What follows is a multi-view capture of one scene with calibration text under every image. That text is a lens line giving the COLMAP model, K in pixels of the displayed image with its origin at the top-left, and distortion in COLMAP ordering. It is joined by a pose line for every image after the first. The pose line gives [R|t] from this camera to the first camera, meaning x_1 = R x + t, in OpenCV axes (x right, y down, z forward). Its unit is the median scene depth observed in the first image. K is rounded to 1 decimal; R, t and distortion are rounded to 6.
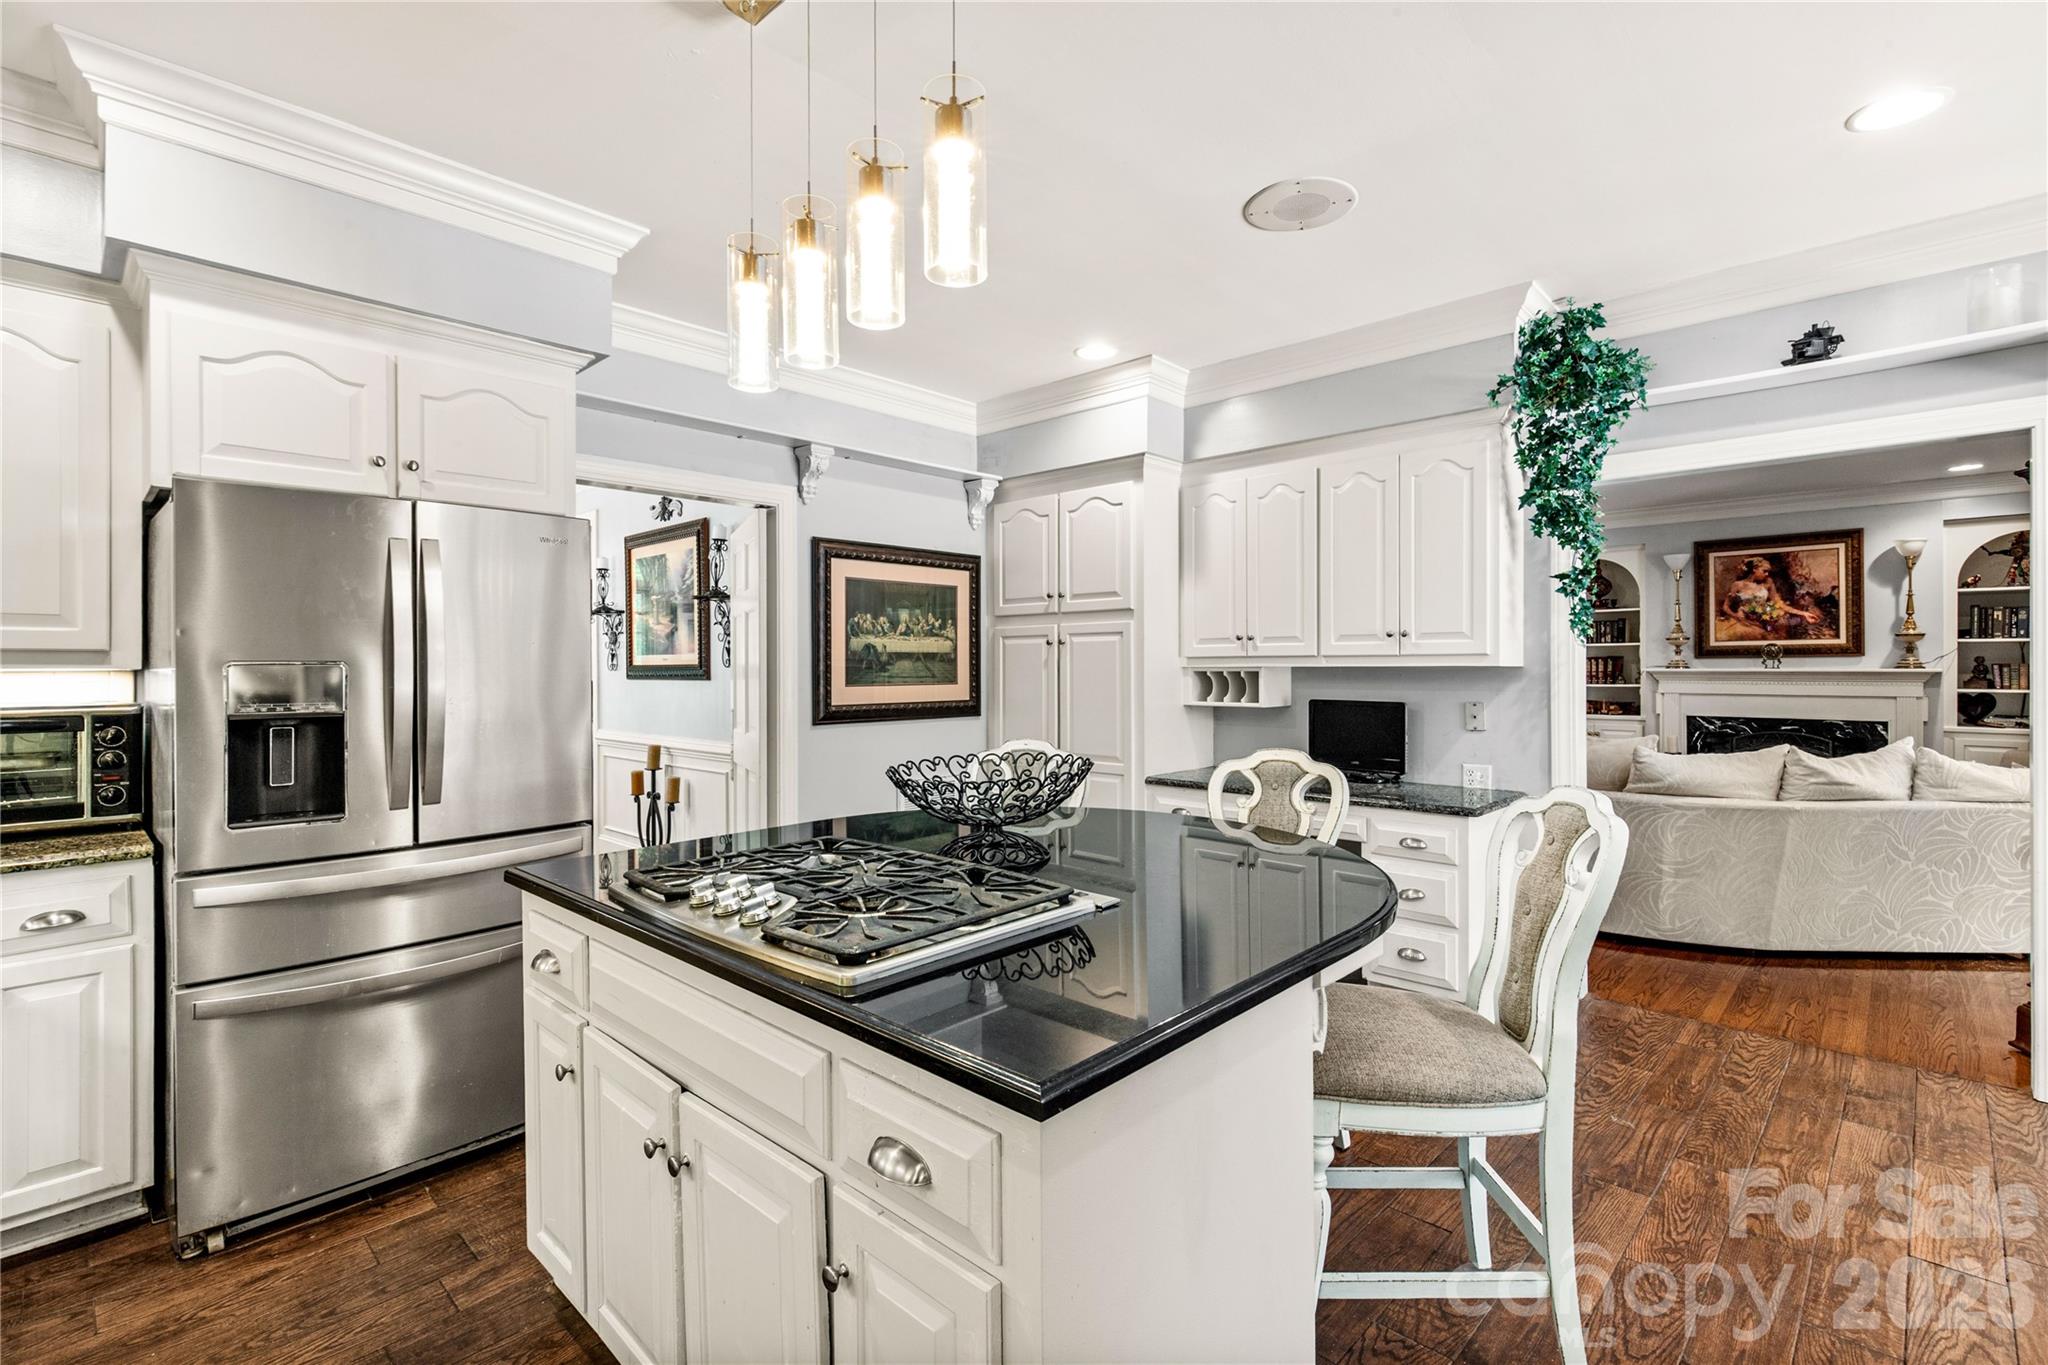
lens RADIAL K [[938.9, 0, 1024.6], [0, 938.9, 668.8], [0, 0, 1]] dist [0.001329, 0.000246]
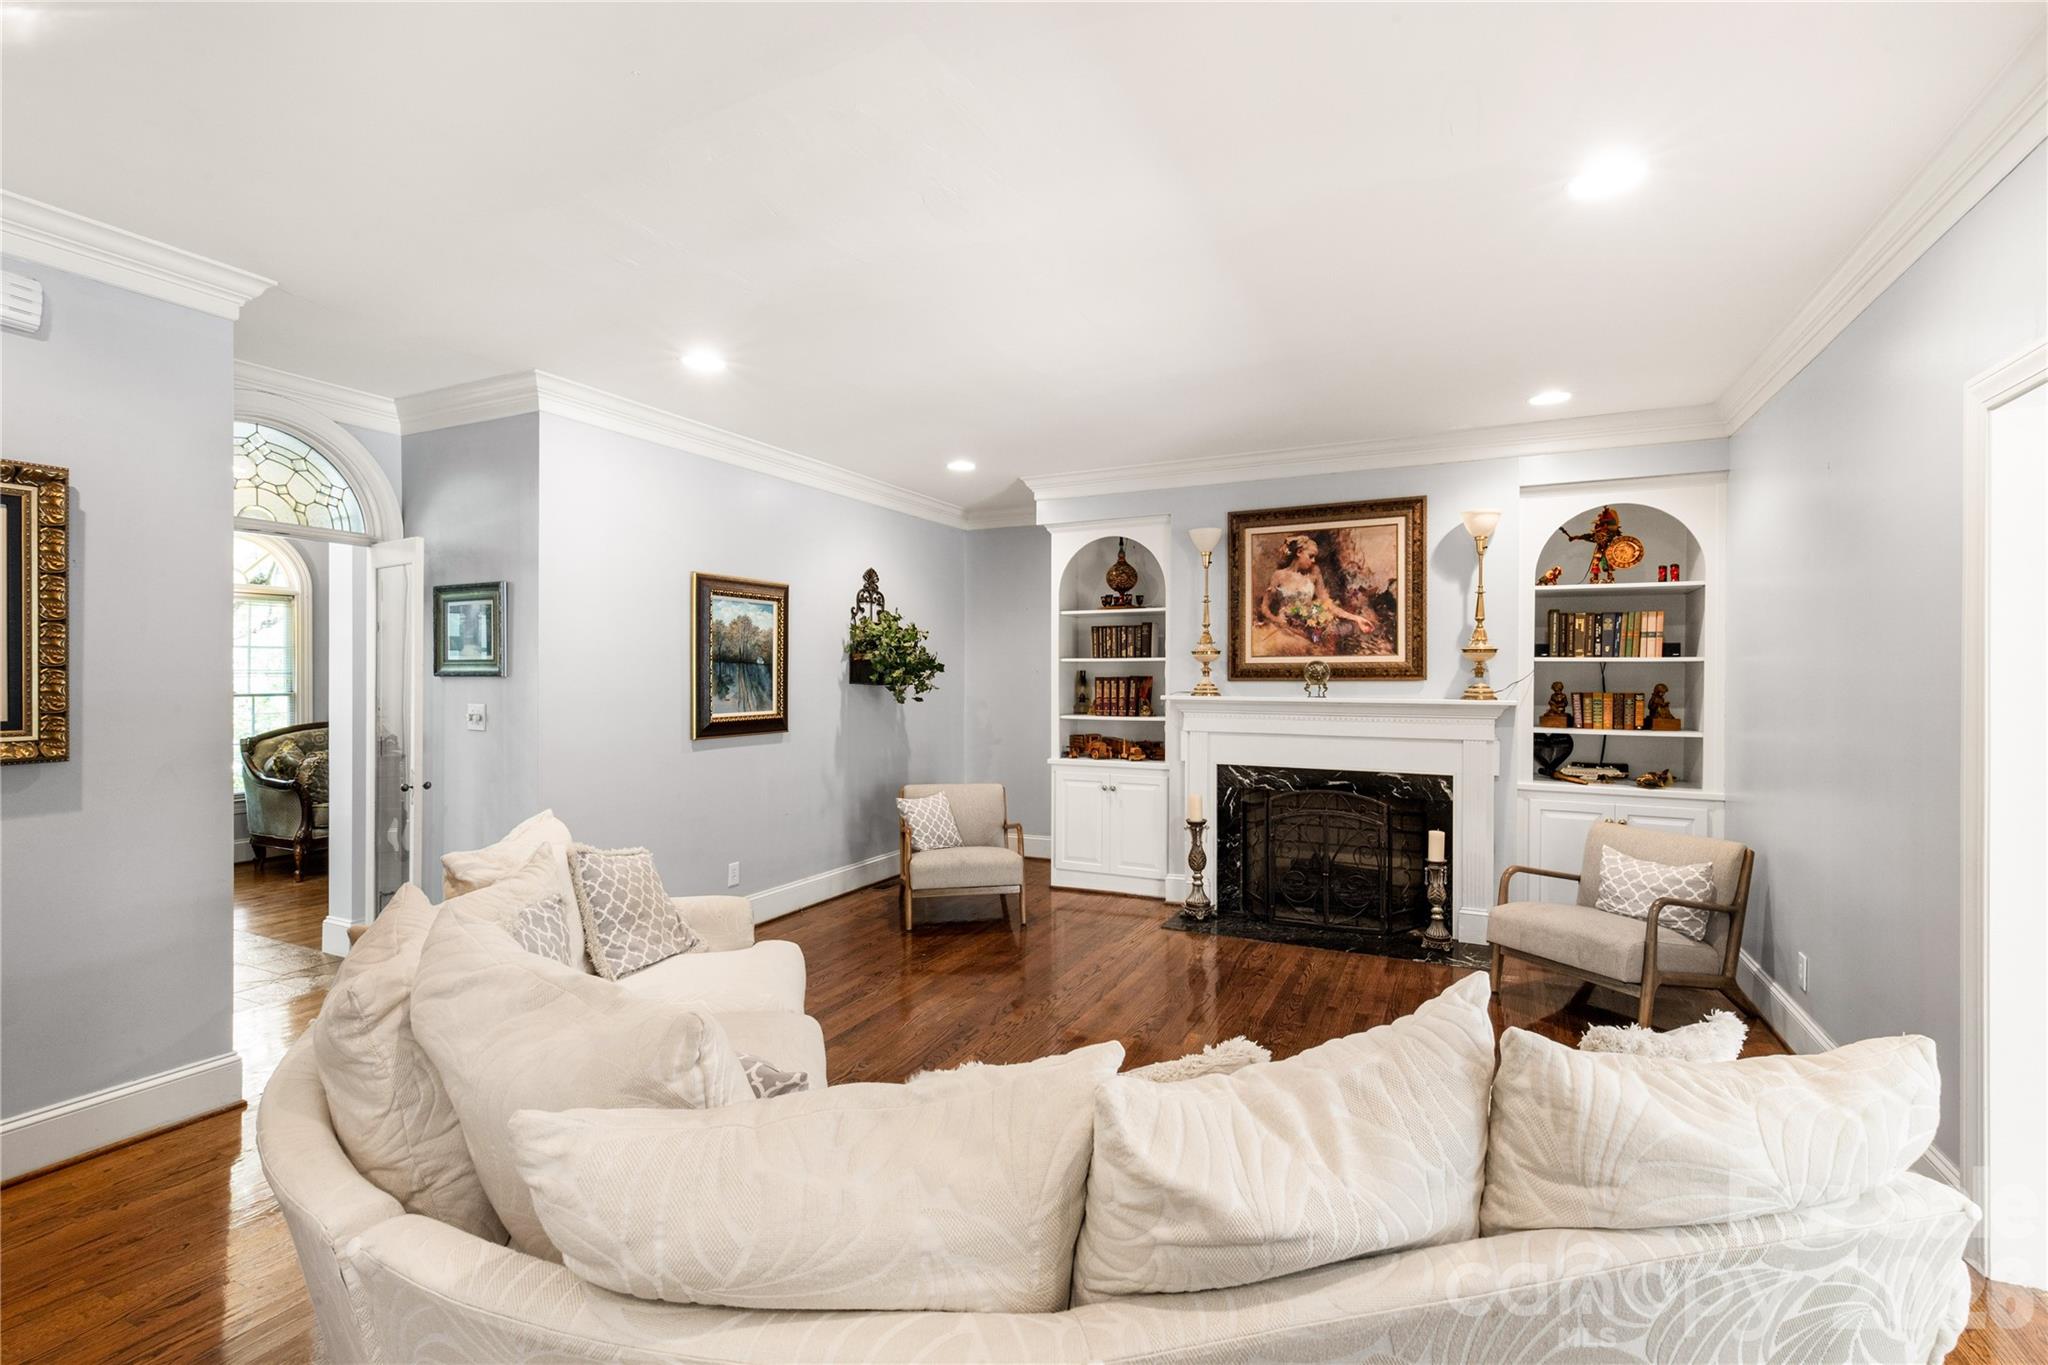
lens RADIAL K [[938.9, 0, 1024.6], [0, 938.9, 683.0], [0, 0, 1]] dist [0.001329, 0.000246]
pose [[0.953662, 0.002411, 0.300871, 0.390040], [-0.004338, 0.999974, 0.005738, -0.014031], [-0.300850, -0.006777, 0.953648, 0.415513]]
